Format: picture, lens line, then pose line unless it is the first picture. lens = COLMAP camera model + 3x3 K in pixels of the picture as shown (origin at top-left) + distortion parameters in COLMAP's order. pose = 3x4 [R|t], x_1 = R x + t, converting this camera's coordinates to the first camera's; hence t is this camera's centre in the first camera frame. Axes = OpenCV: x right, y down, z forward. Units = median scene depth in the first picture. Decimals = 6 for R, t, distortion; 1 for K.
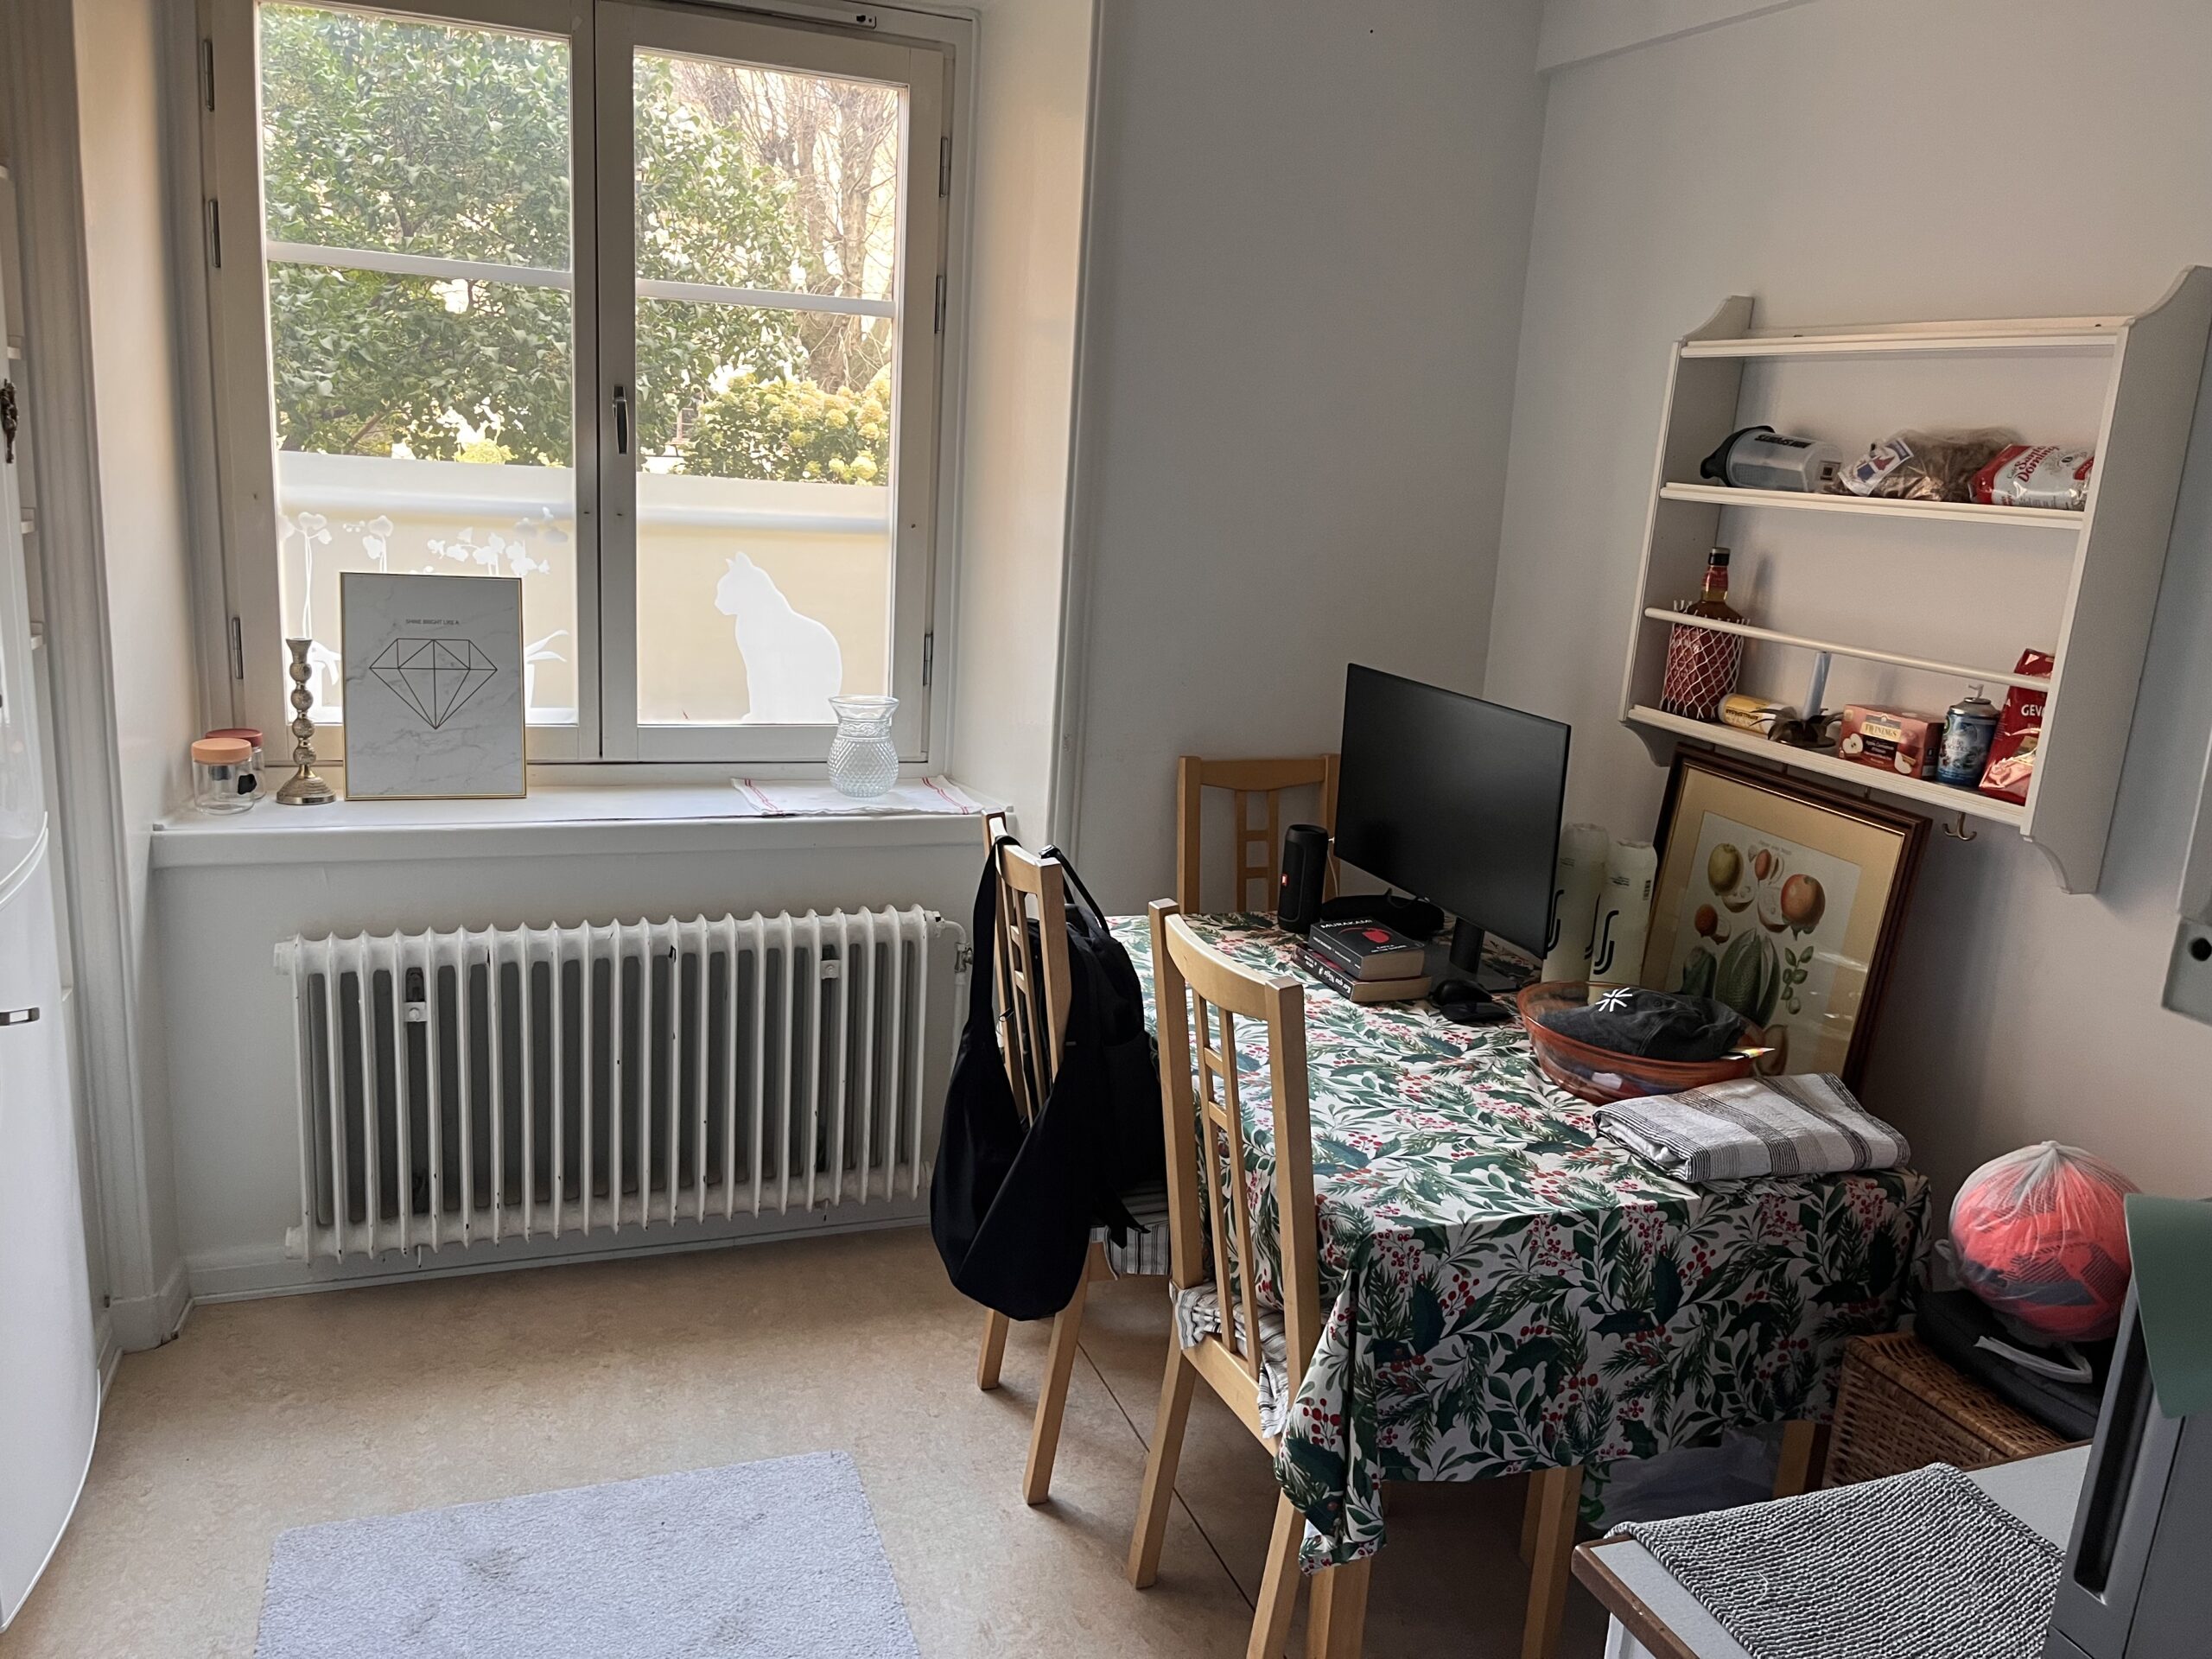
lens RADIAL K [[1693.2, 0, 1086.6], [0, 1693.2, 833.5], [0, 0, 1]] dist [0.049552, -0.012900]
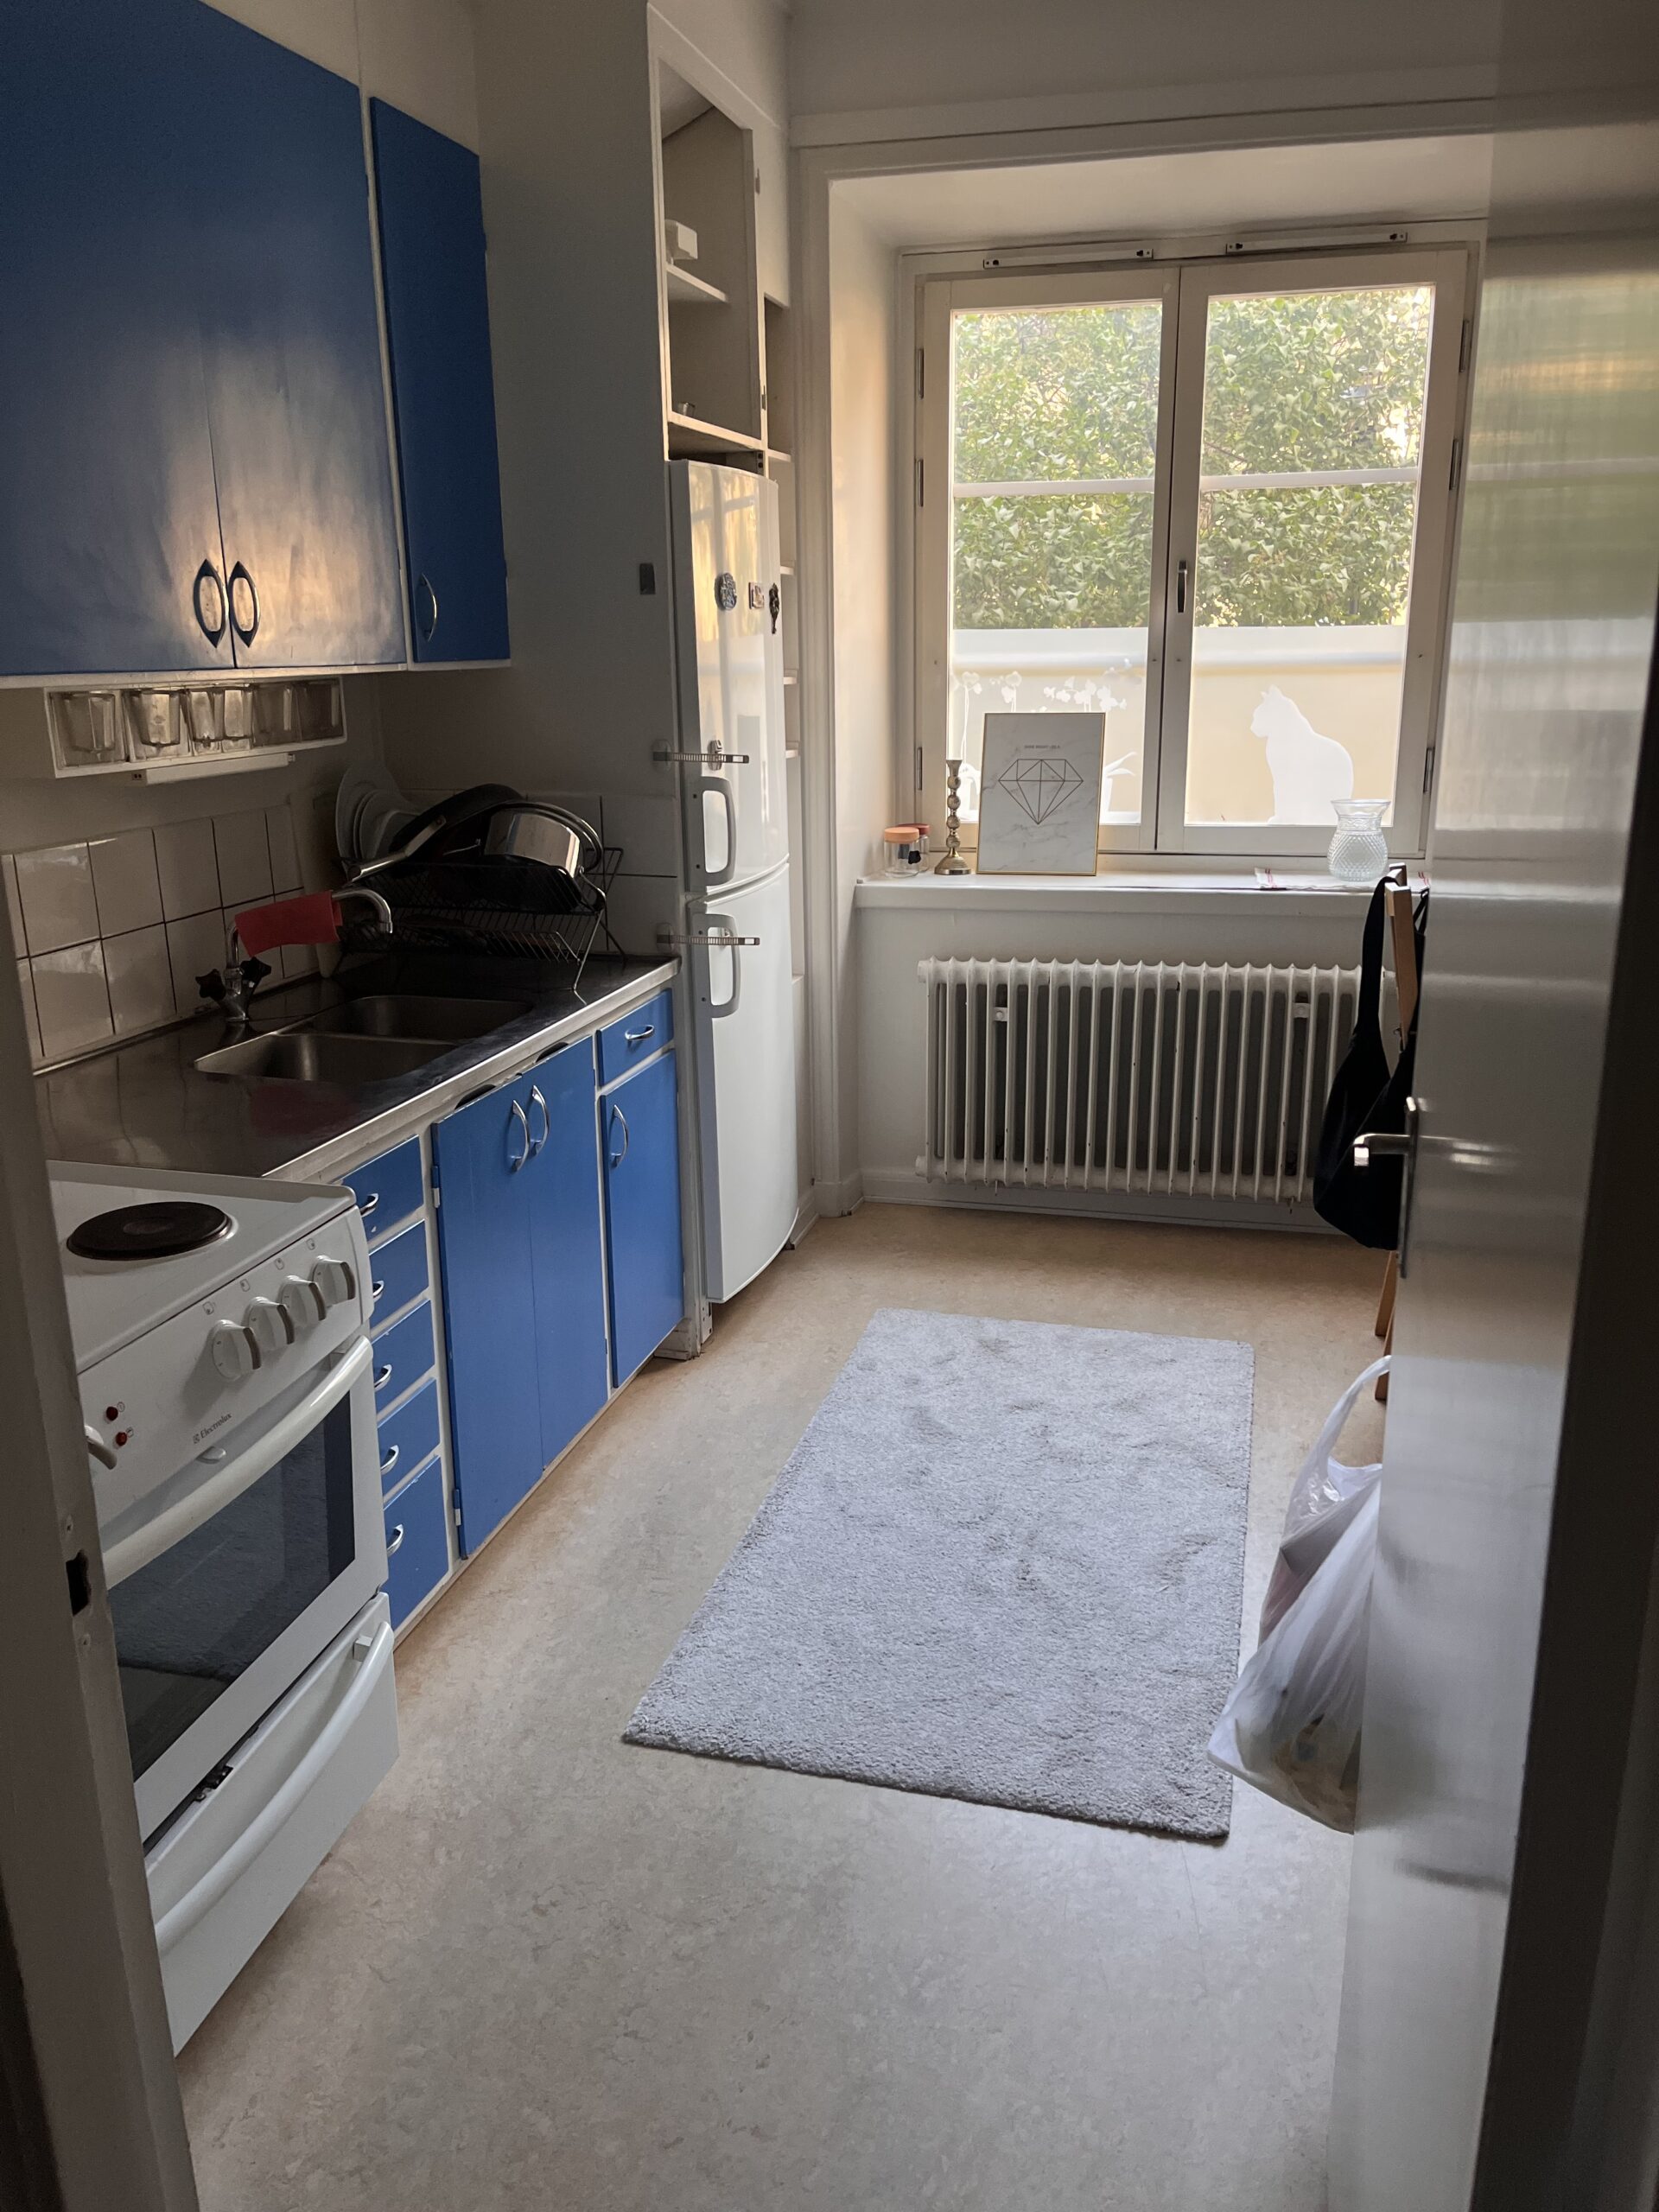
lens RADIAL K [[1693.2, 0, 837.2], [0, 1693.2, 1098.9], [0, 0, 1]] dist [0.049552, -0.012900]
pose [[0.834859, 0.080246, -0.544583, 0.259206], [-0.065139, 0.996768, 0.047017, 0.109895], [0.546595, -0.003779, 0.837388, -0.257027]]
